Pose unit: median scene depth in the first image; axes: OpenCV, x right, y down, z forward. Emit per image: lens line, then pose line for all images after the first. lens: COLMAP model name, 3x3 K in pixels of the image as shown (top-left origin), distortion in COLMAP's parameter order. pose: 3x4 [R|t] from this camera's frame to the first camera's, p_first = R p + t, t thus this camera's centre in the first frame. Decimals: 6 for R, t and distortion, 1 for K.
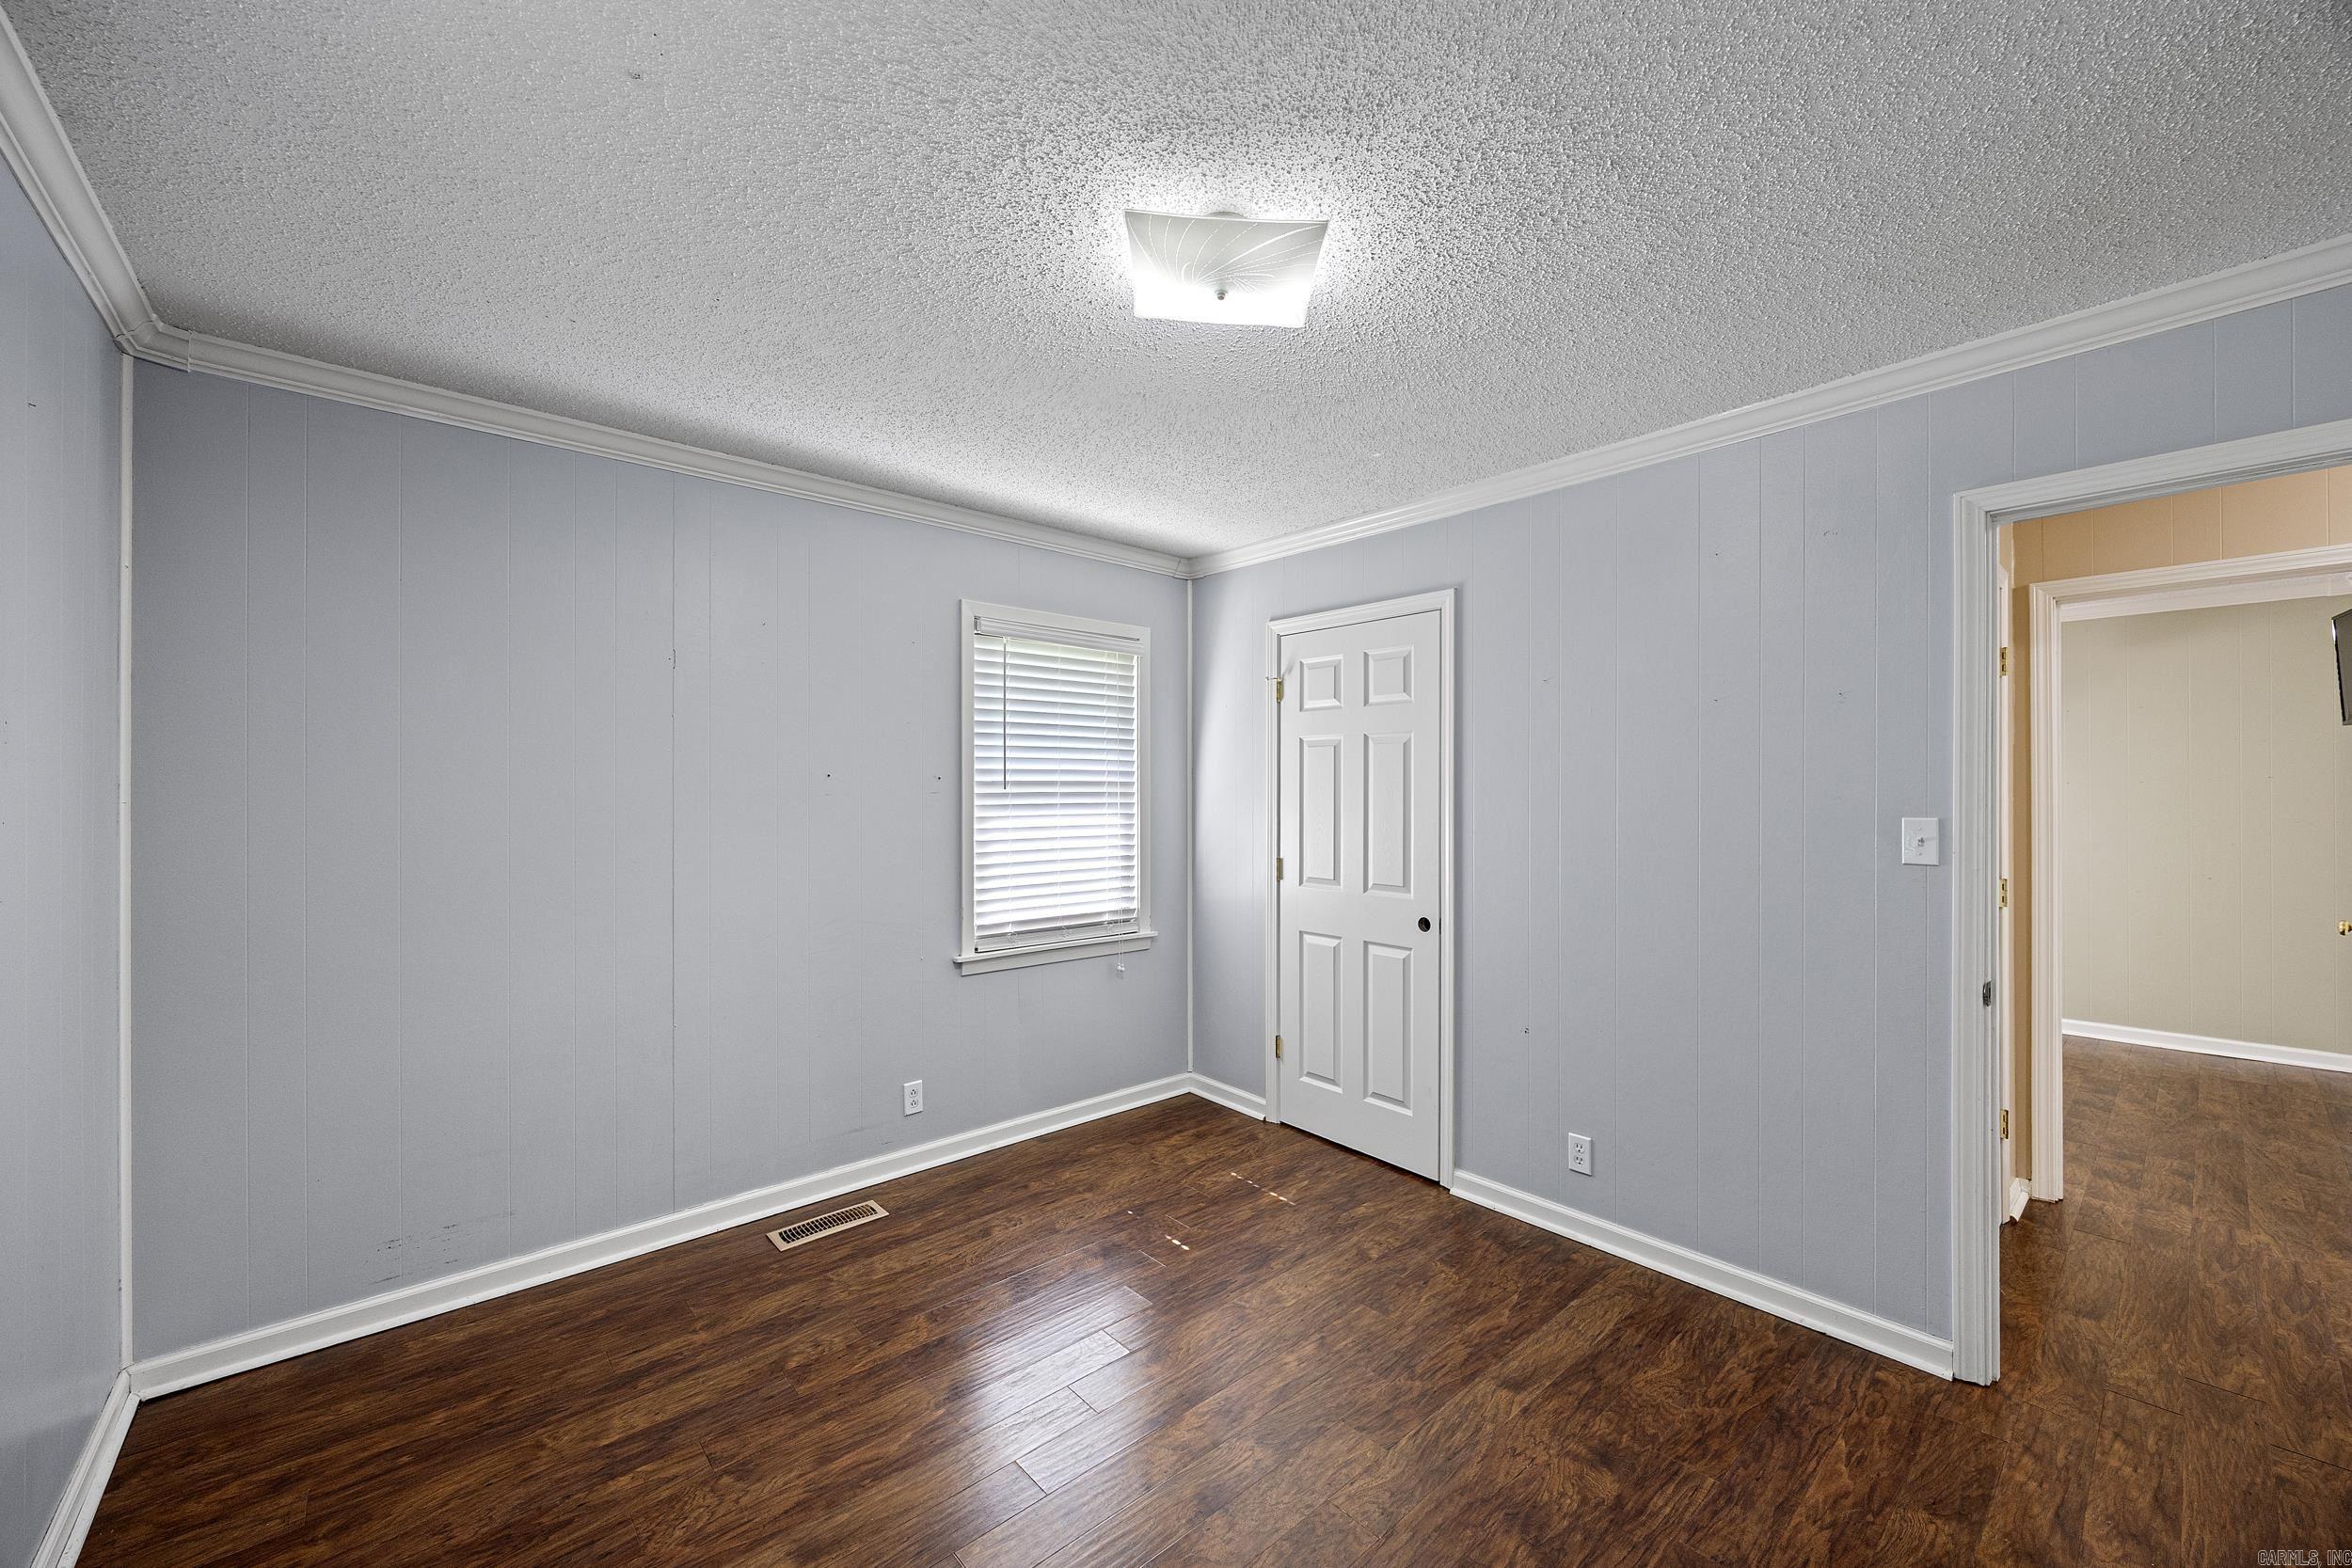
lens RADIAL K [[919.7, 0, 1190.3], [0, 919.7, 786.9], [0, 0, 1]] dist [0.000354, 0.000053]
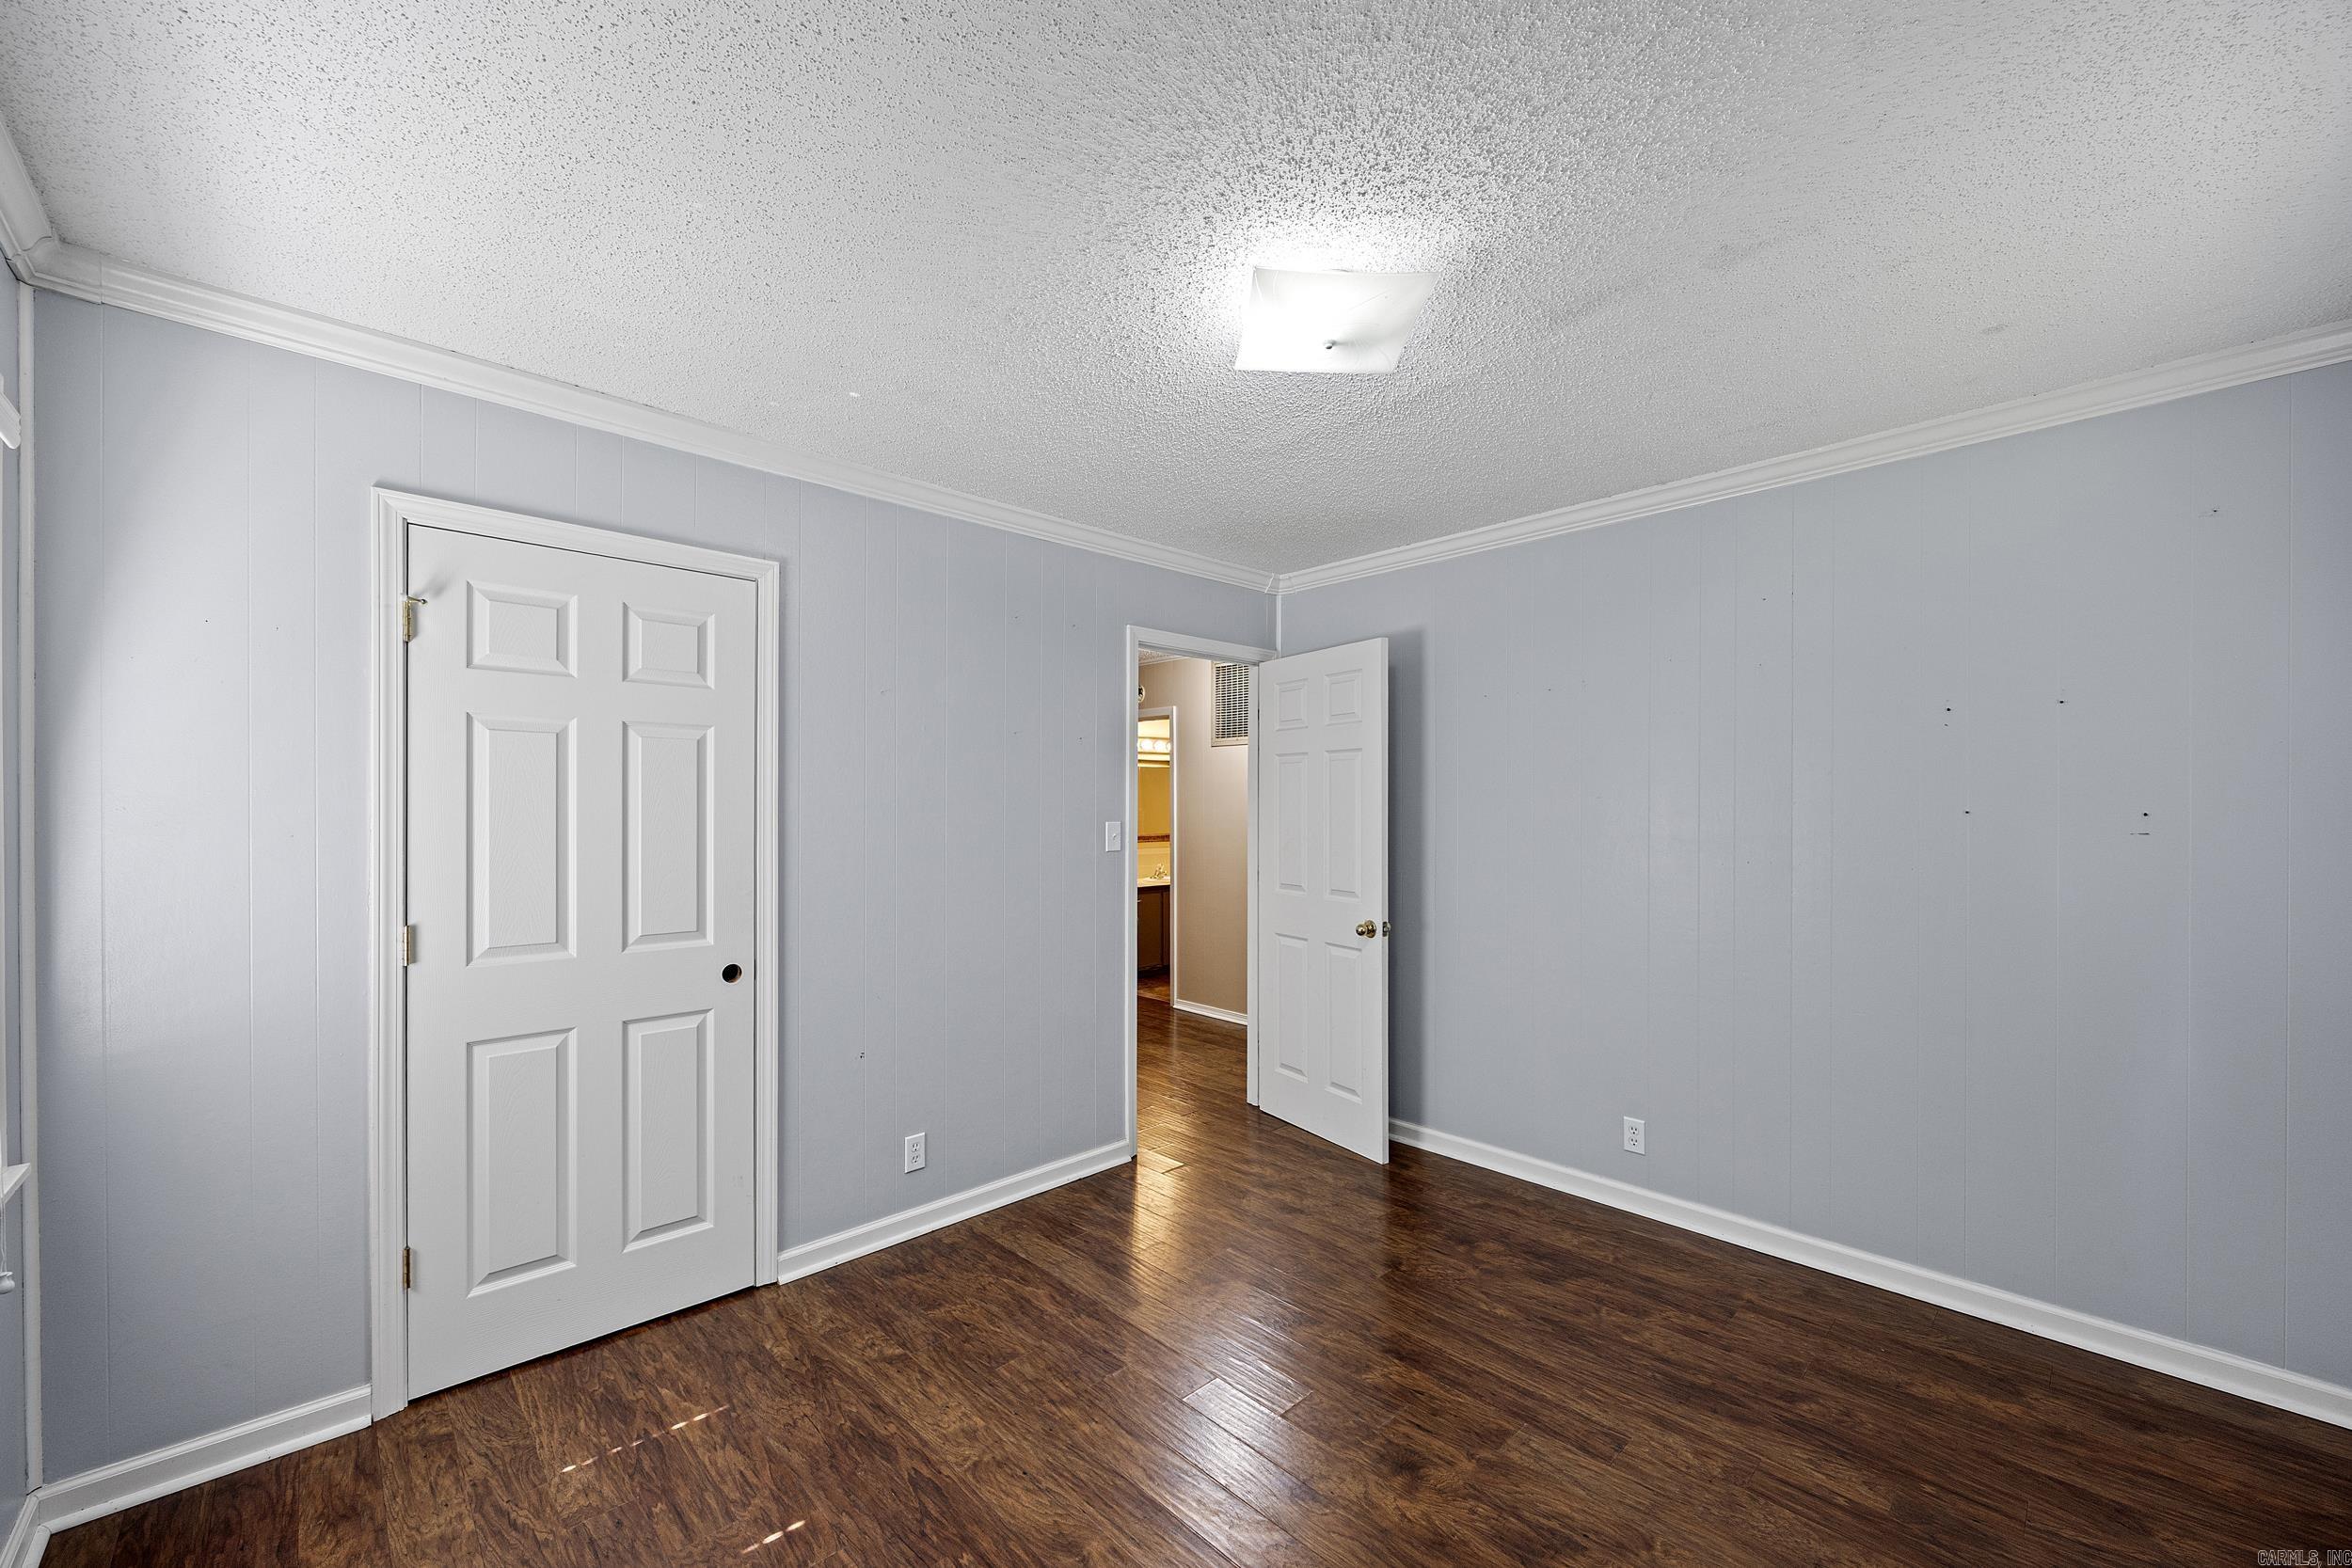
lens RADIAL K [[919.7, 0, 1189.4], [0, 919.7, 804.2], [0, 0, 1]] dist [0.000354, 0.000053]
pose [[-0.054424, 0.005416, 0.998503, -0.562934], [-0.005662, 0.999968, -0.005732, 0.006820], [-0.998502, -0.005966, -0.054392, 0.660758]]
